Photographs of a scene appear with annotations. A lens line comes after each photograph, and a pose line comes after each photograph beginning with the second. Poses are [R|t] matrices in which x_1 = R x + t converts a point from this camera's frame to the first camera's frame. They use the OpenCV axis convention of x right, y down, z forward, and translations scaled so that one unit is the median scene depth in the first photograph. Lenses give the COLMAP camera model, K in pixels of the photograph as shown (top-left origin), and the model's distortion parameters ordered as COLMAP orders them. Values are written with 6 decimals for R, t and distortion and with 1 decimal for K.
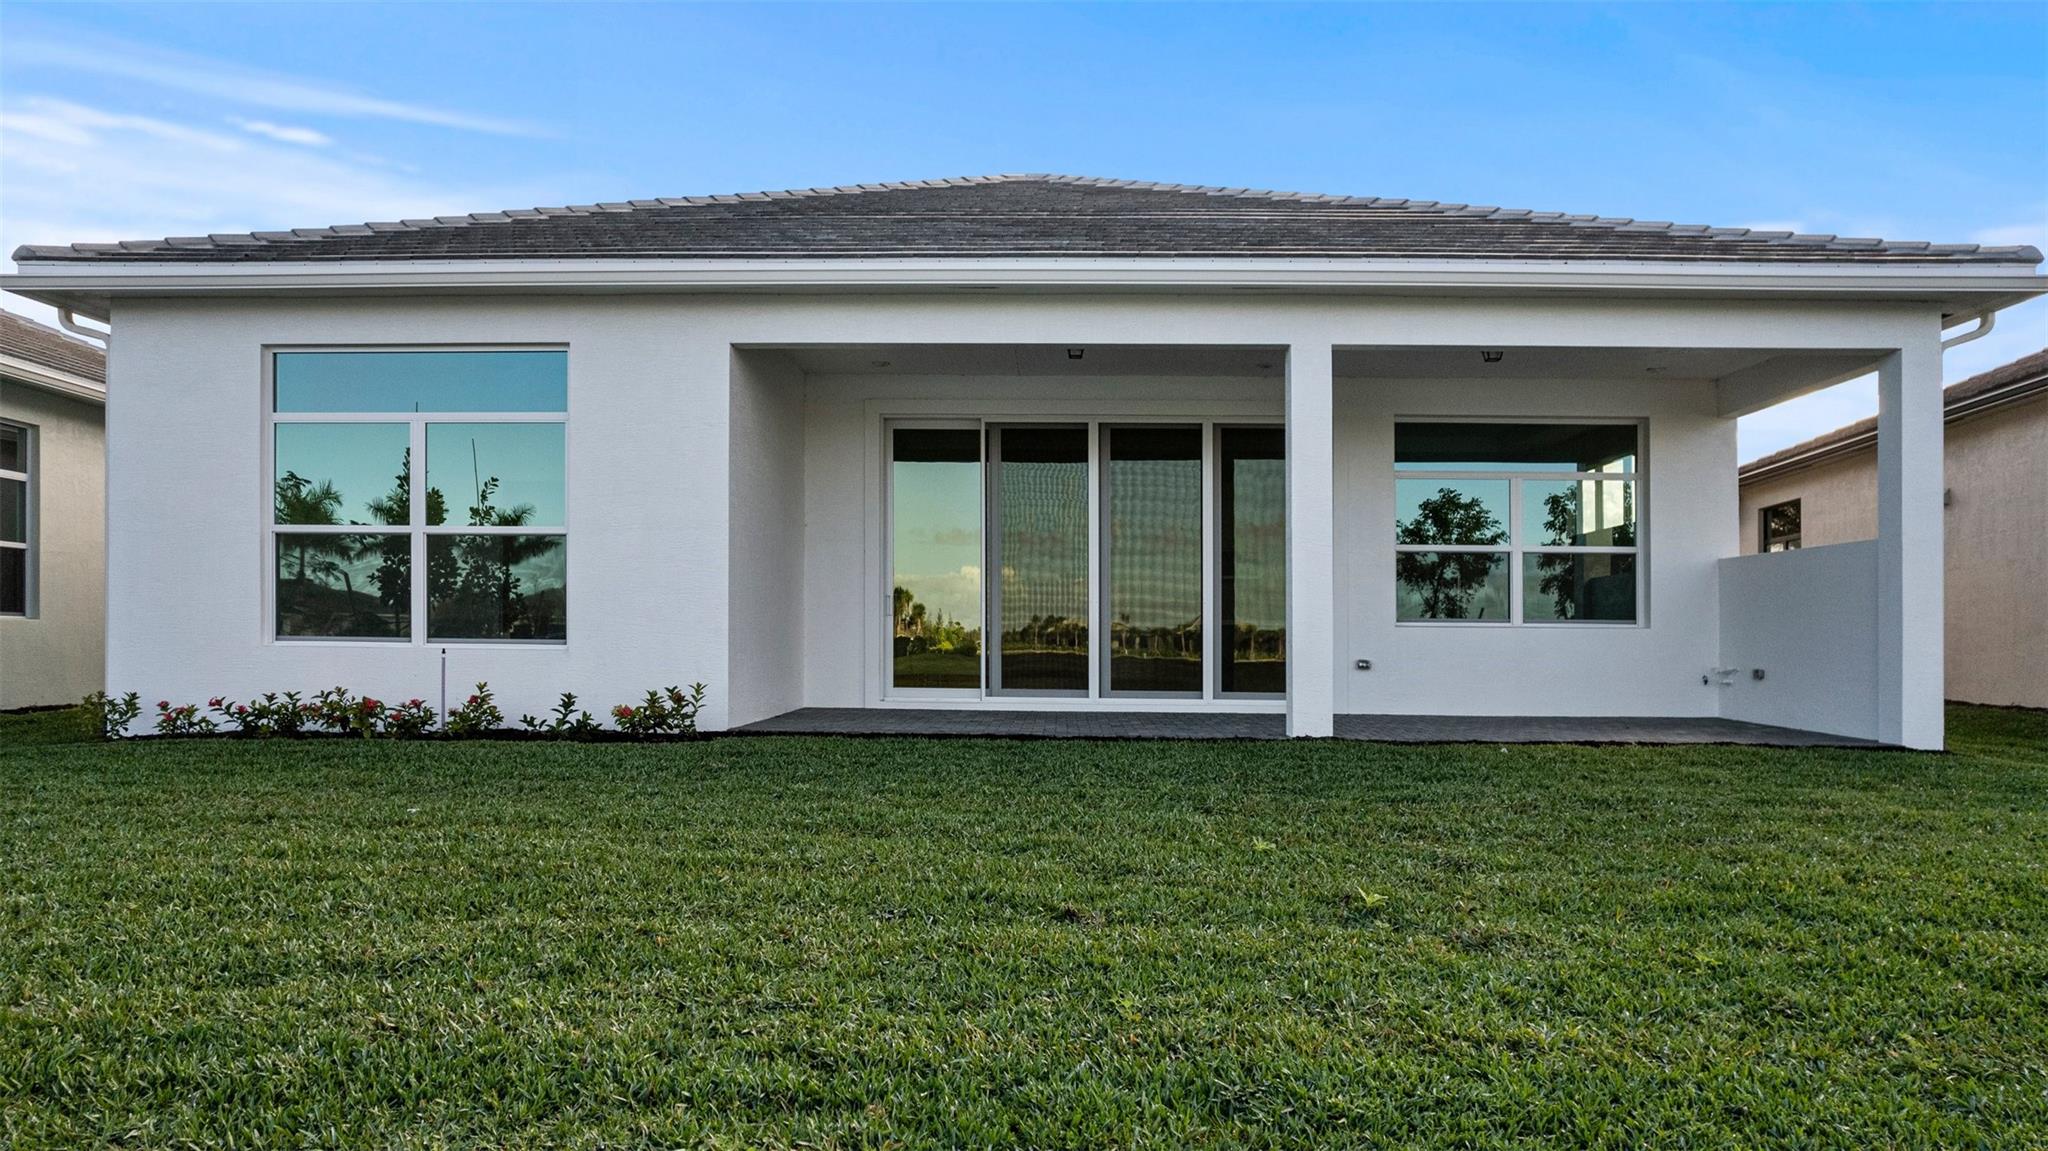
lens RADIAL K [[1341.4, 0, 1024.0], [0, 1341.4, 575.5], [0, 0, 1]] dist [-0.014670, 0.001600]
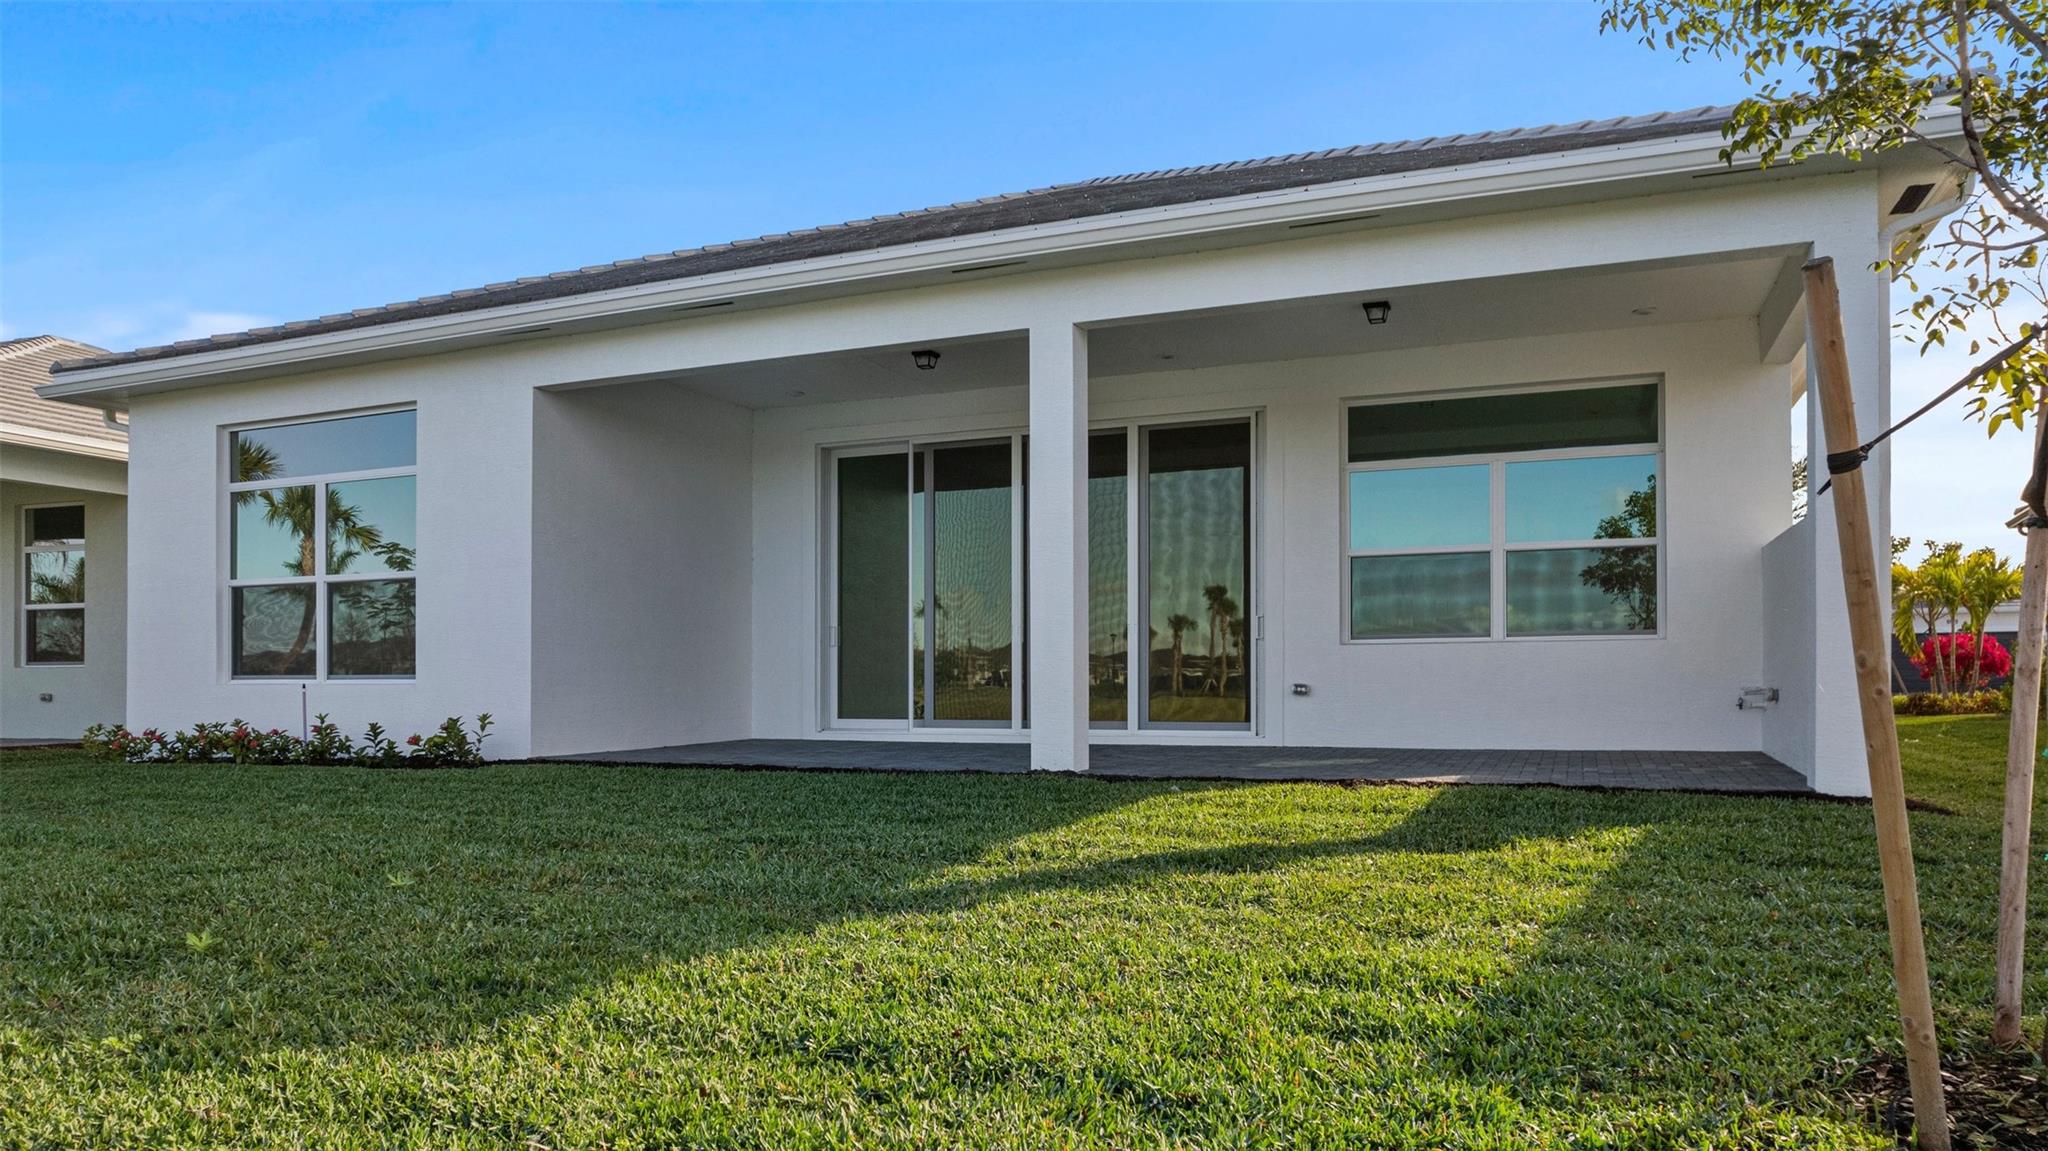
lens RADIAL K [[1359.9, 0, 1024.0], [0, 1359.9, 575.5], [0, 0, 1]] dist [-0.002906, 0.000102]
pose [[0.932011, -0.043295, -0.359835, 0.502777], [0.033150, 0.998861, -0.034320, 0.021724], [0.360911, 0.020058, 0.932385, 0.148539]]
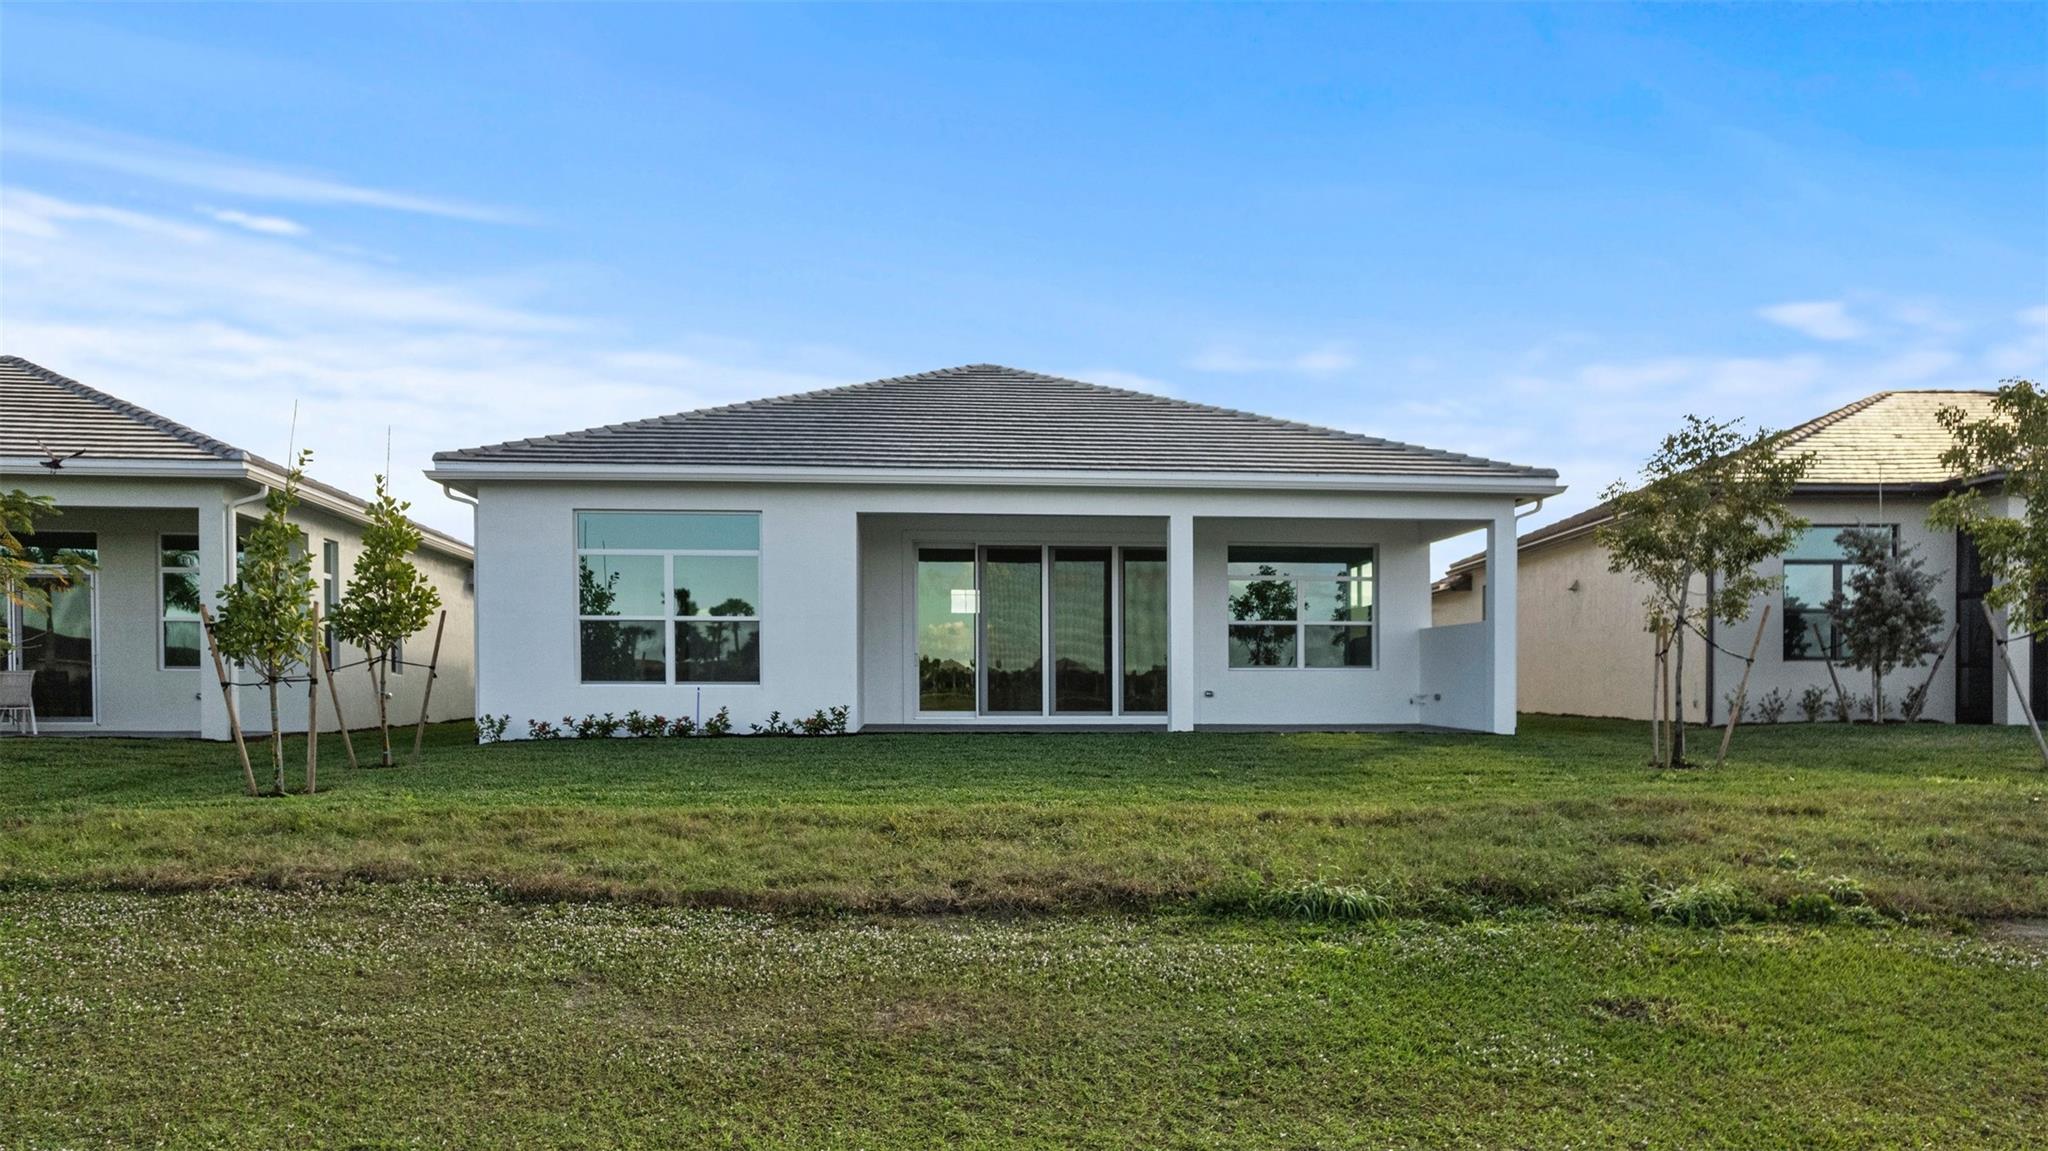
lens RADIAL K [[1297.1, 0, 1025.6], [0, 1297.1, 646.5], [0, 0, 1]] dist [-0.000742, 0.000249]
pose [[0.994123, -0.005241, 0.108132, -0.178370], [0.003118, 0.999799, 0.019791, -0.029423], [-0.108214, -0.019337, 0.993940, -0.694992]]
